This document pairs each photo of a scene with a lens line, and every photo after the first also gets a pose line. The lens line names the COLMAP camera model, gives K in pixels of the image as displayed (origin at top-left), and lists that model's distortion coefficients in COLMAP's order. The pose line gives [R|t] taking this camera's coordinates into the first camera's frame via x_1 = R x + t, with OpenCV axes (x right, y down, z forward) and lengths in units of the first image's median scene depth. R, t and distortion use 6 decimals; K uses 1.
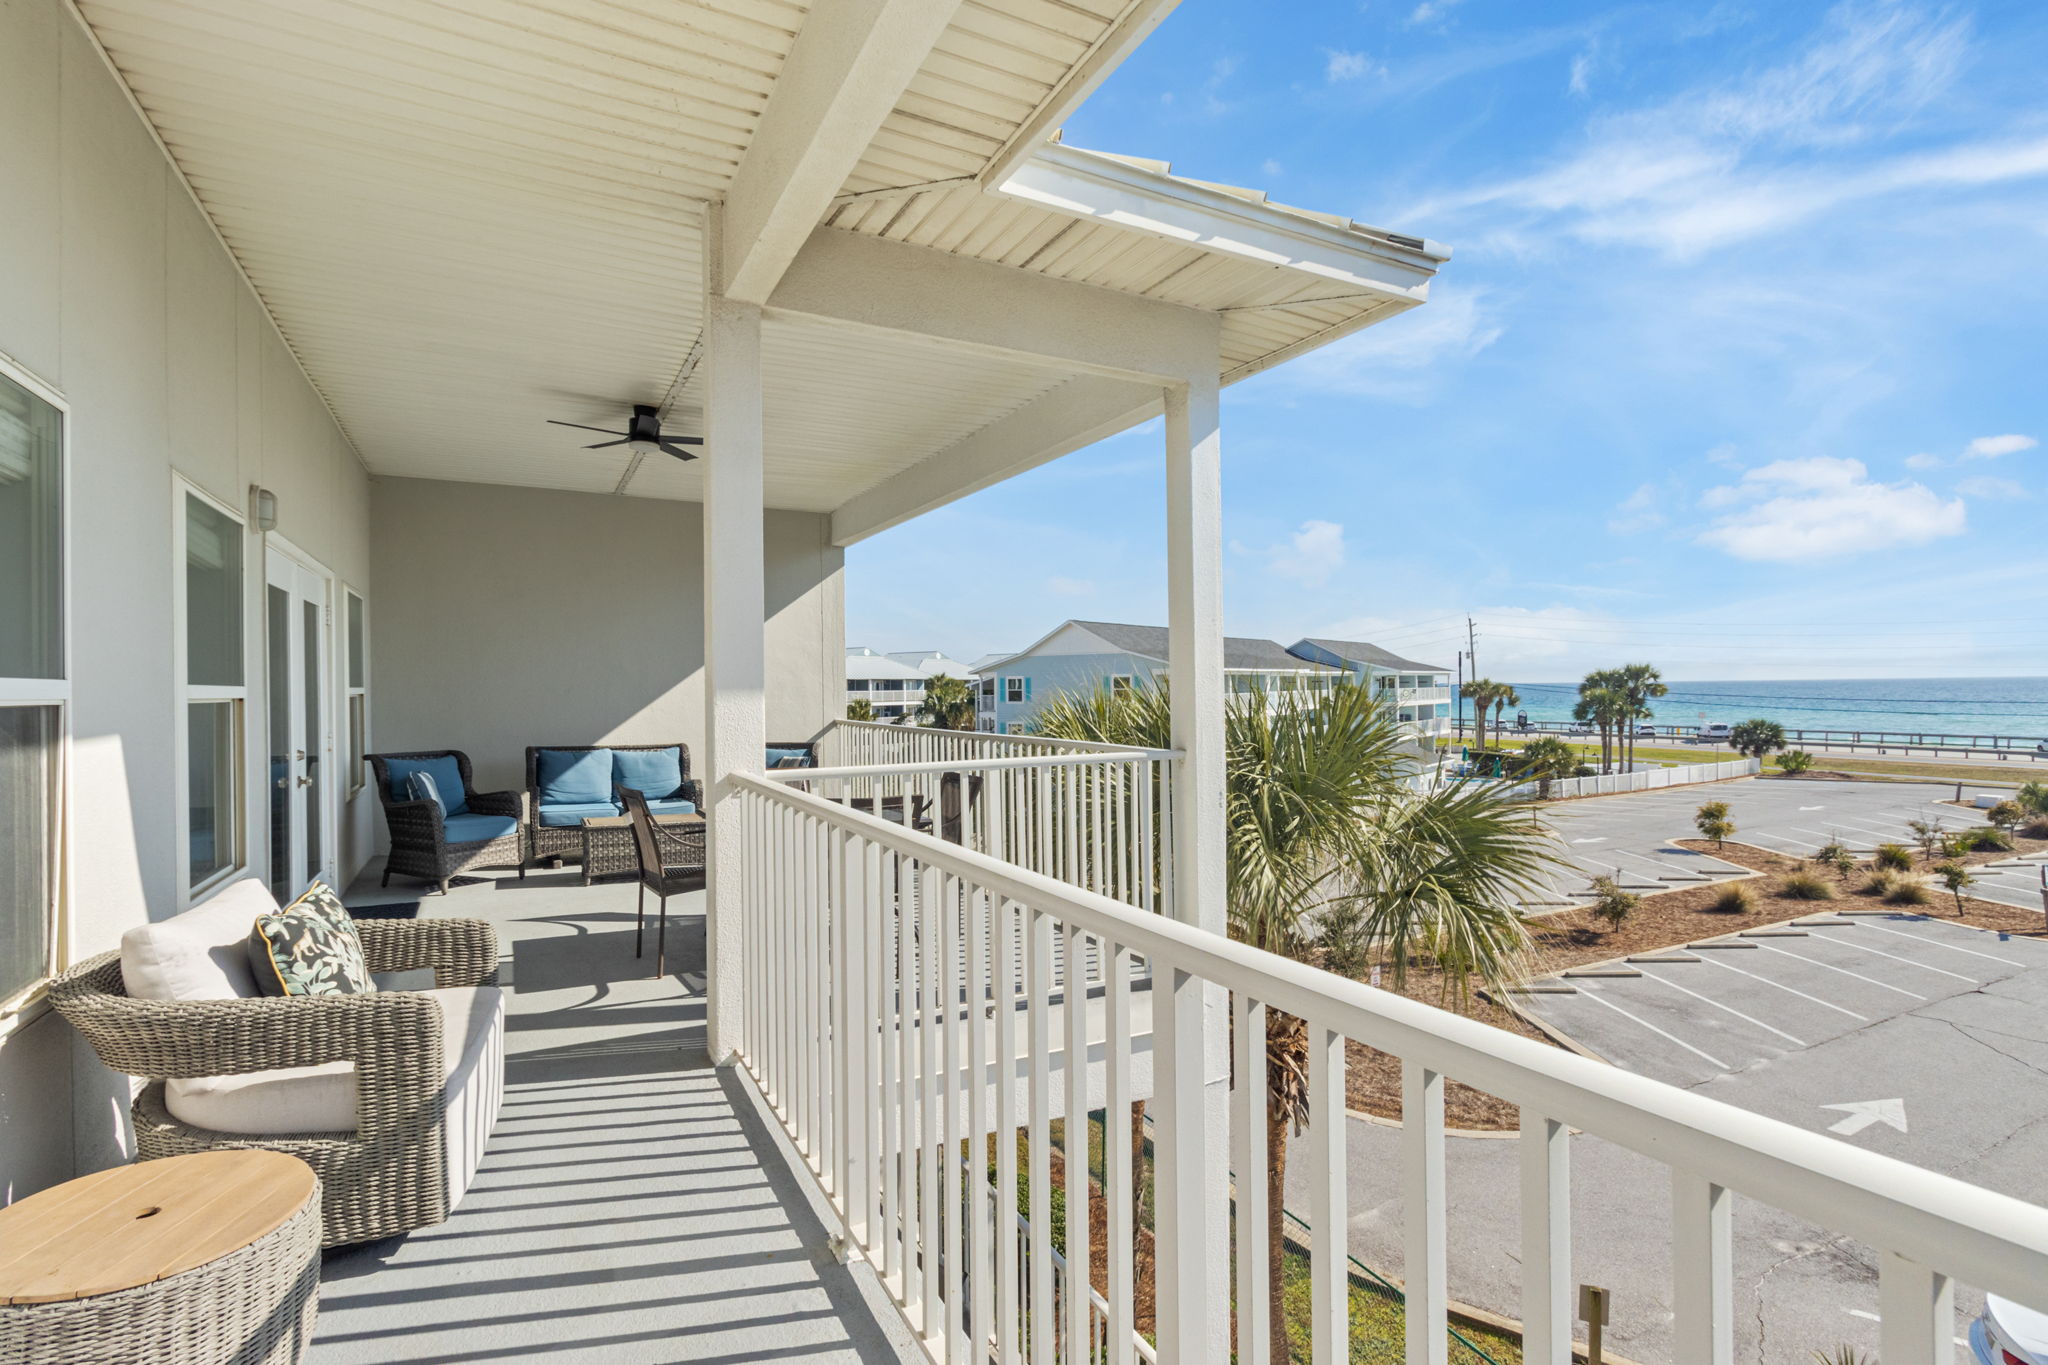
lens RADIAL K [[939.1, 0, 1010.6], [0, 939.1, 696.4], [0, 0, 1]] dist [-0.003372, 0.000710]
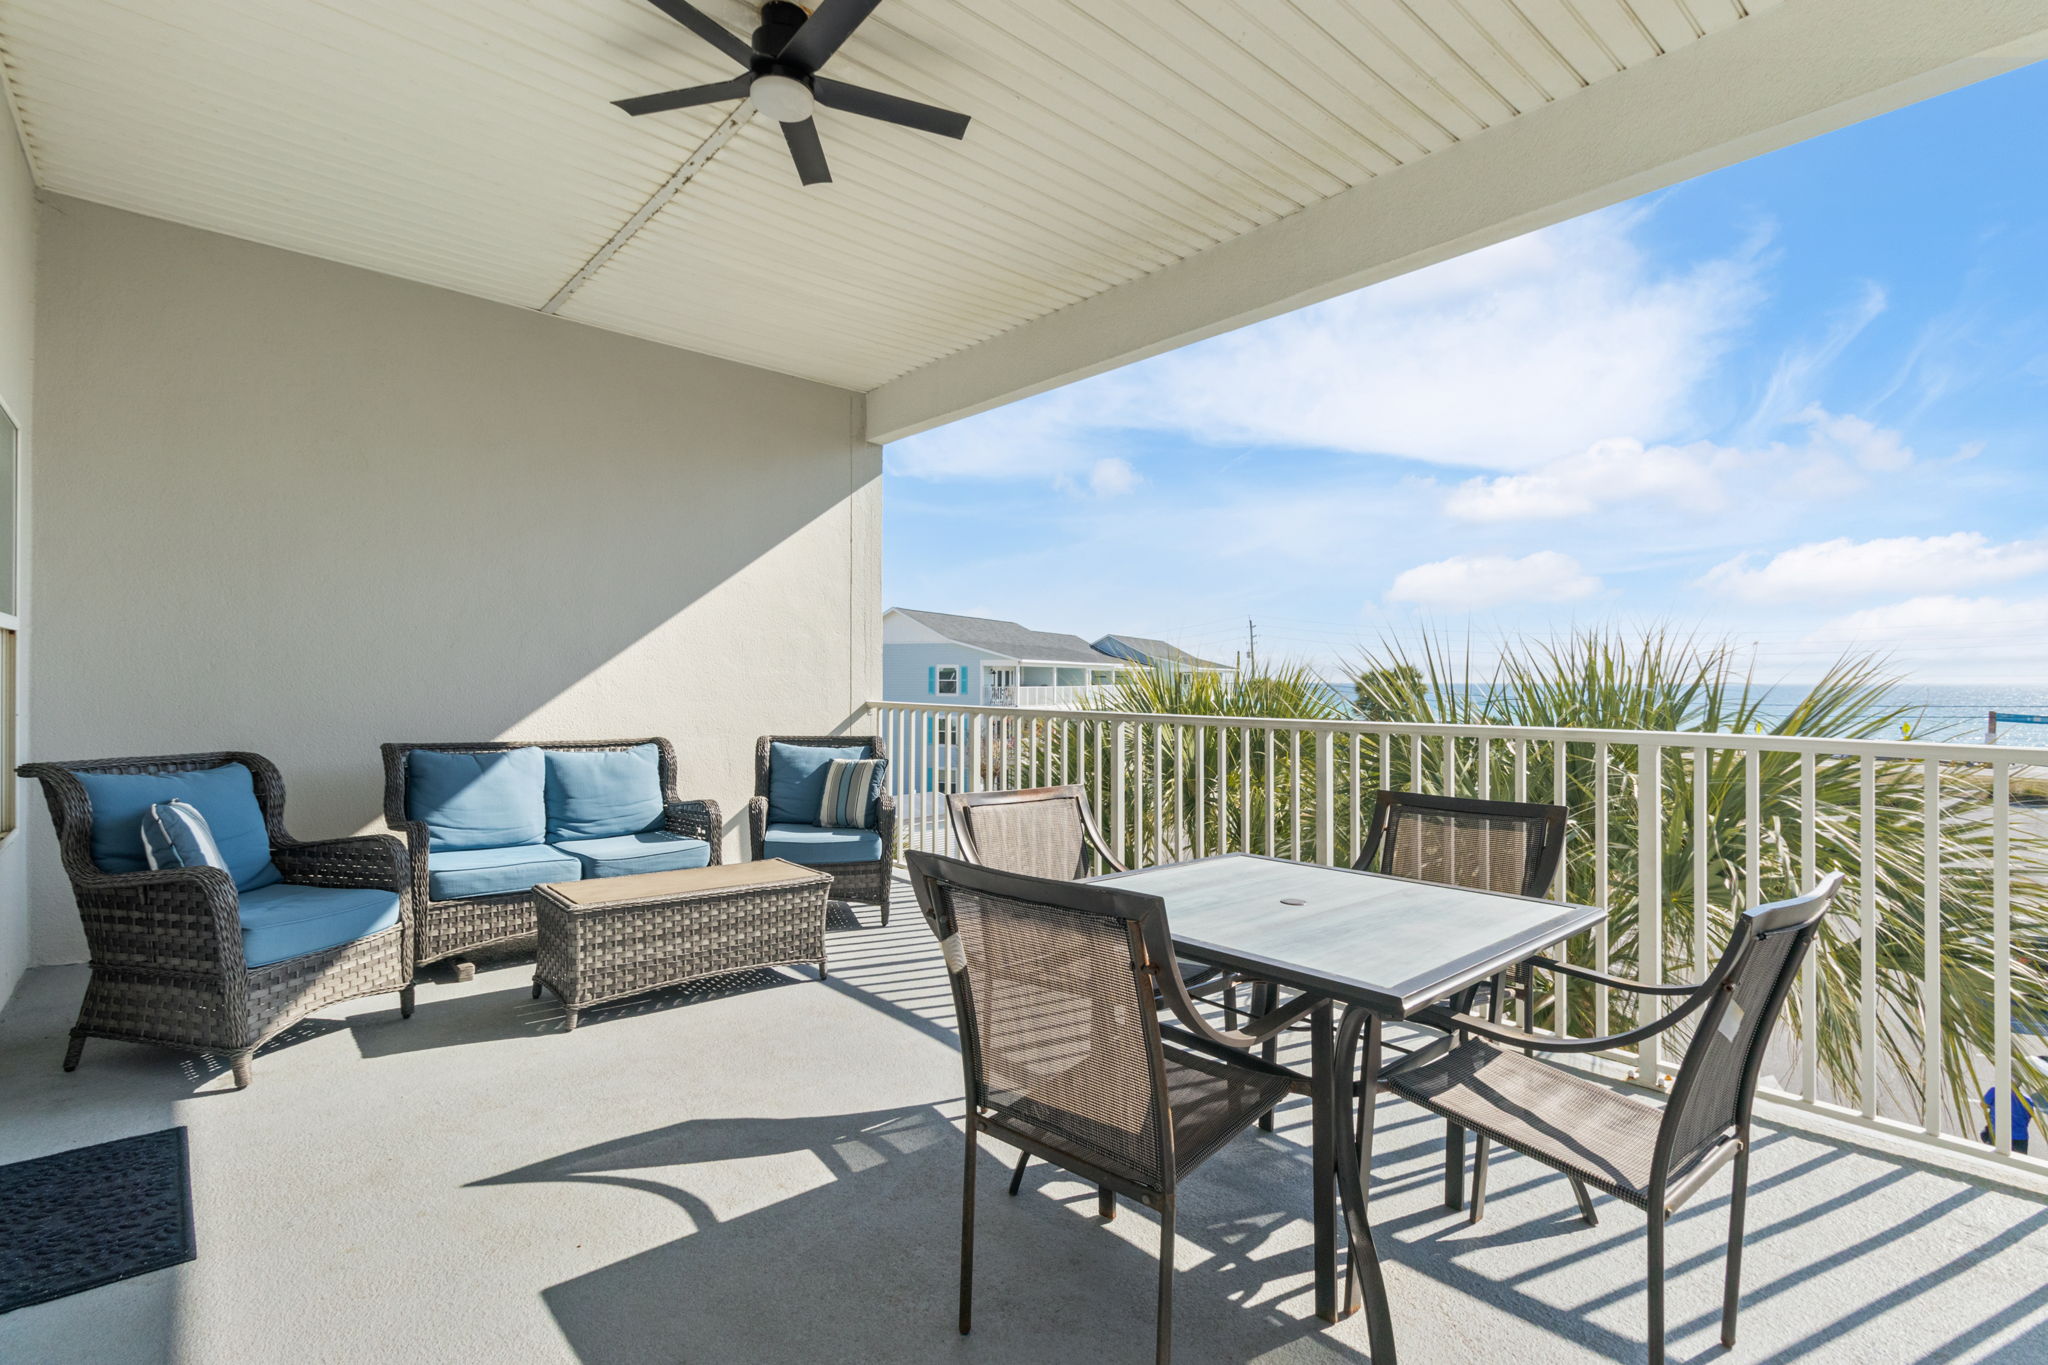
lens RADIAL K [[939.1, 0, 1019.6], [0, 939.1, 676.2], [0, 0, 1]] dist [-0.003372, 0.000710]
pose [[0.972430, 0.015767, 0.232661, -0.288190], [-0.012457, 0.999799, -0.015691, 0.019064], [-0.232862, 0.012360, 0.972431, 0.397351]]
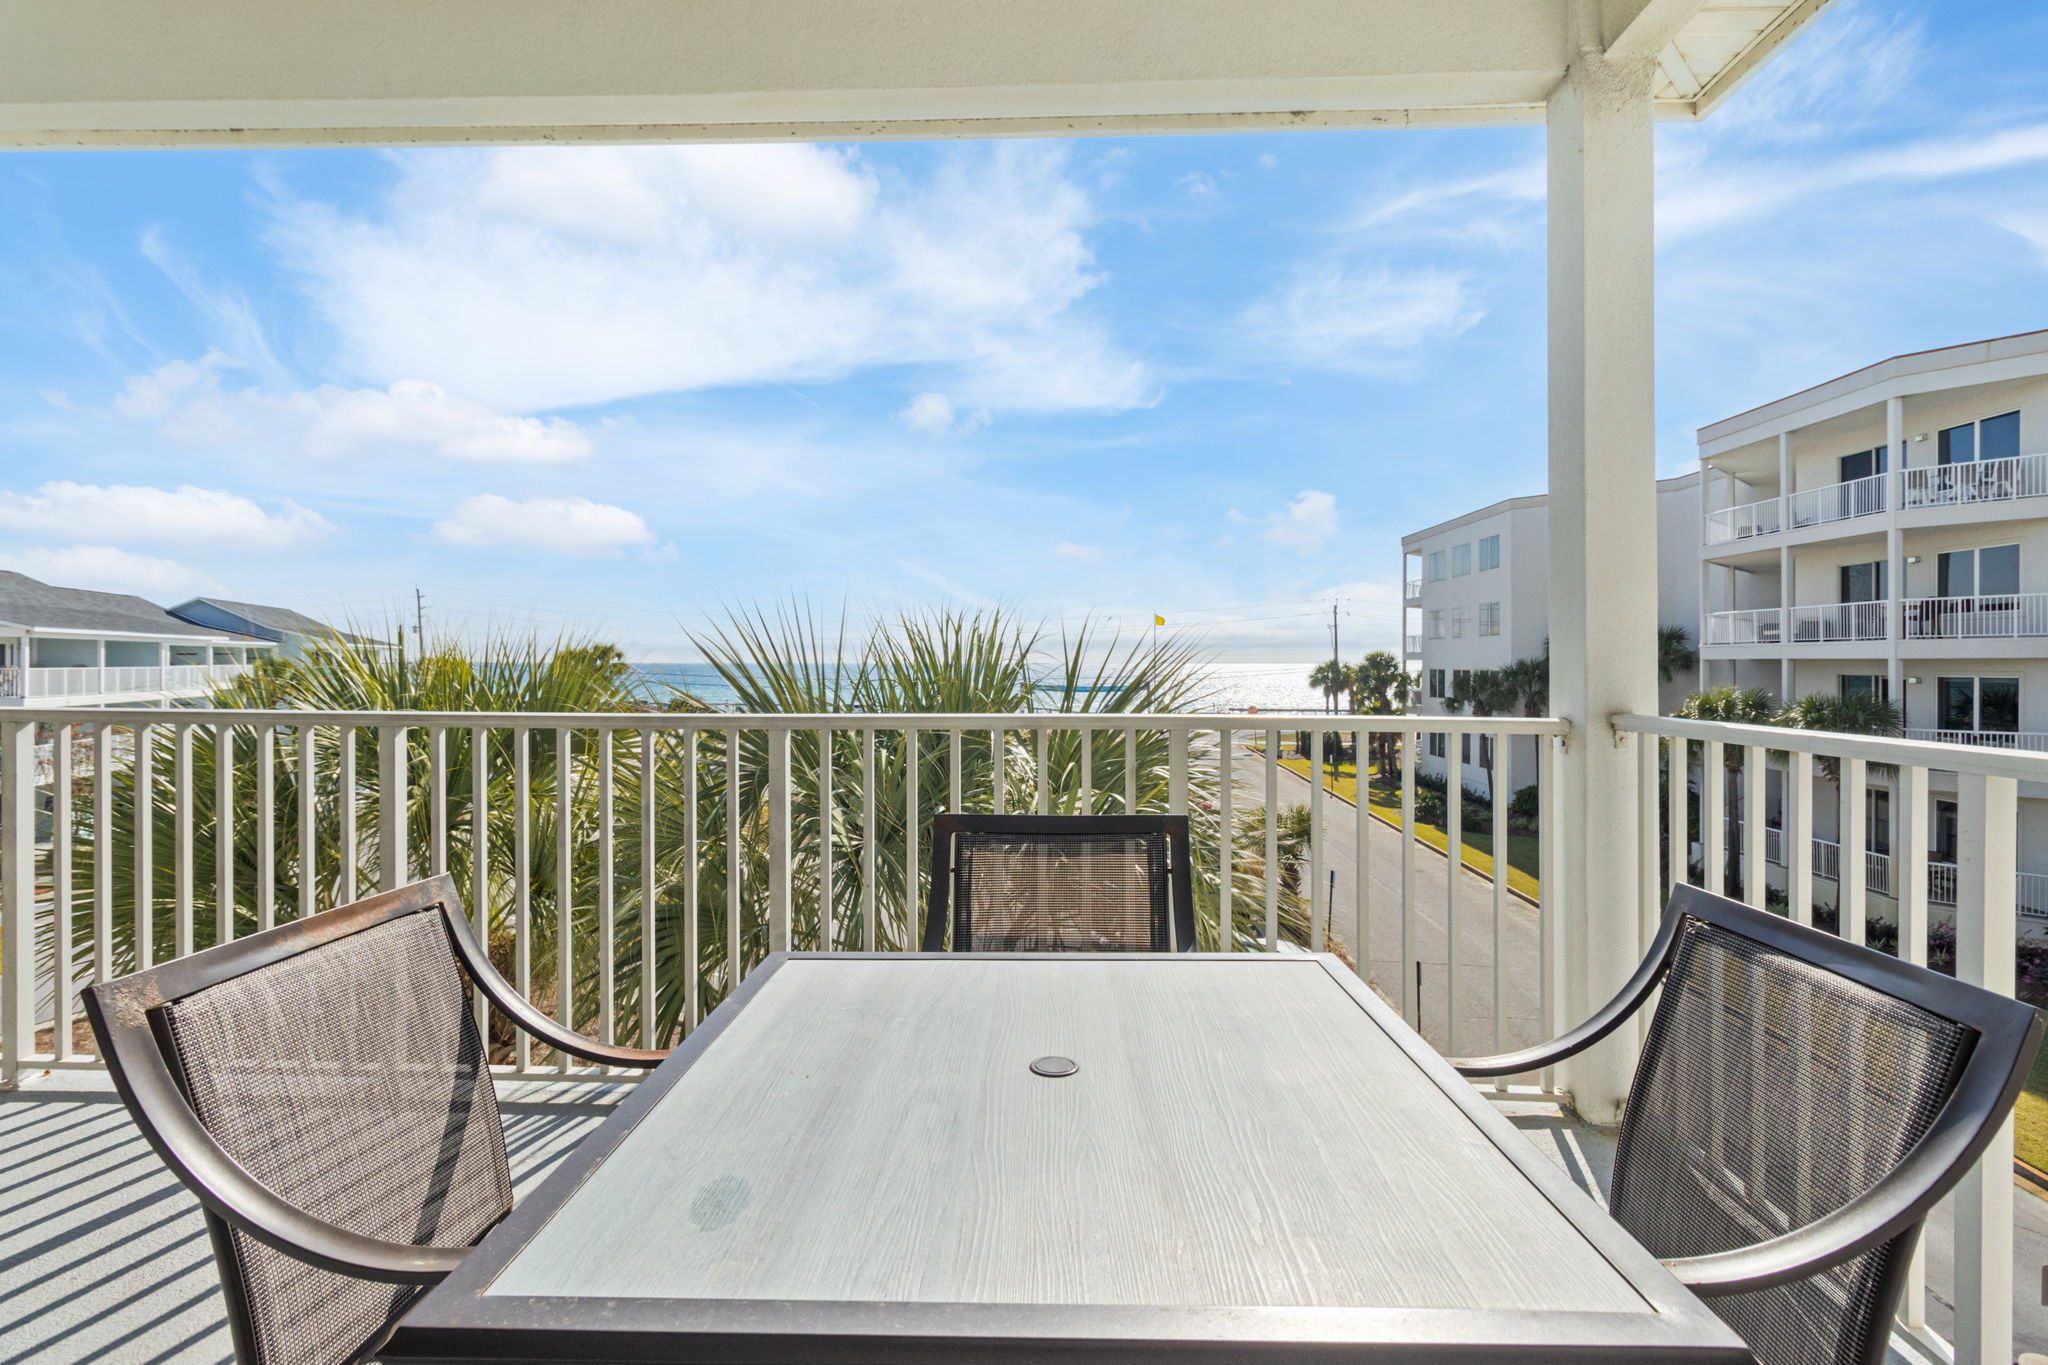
lens RADIAL K [[939.1, 0, 1034.1], [0, 939.1, 670.2], [0, 0, 1]] dist [-0.003372, 0.000710]
pose [[0.488426, 0.007572, 0.872572, -0.276942], [-0.002608, 0.999971, -0.007218, 0.018181], [-0.872601, 0.001250, 0.488432, 0.591875]]
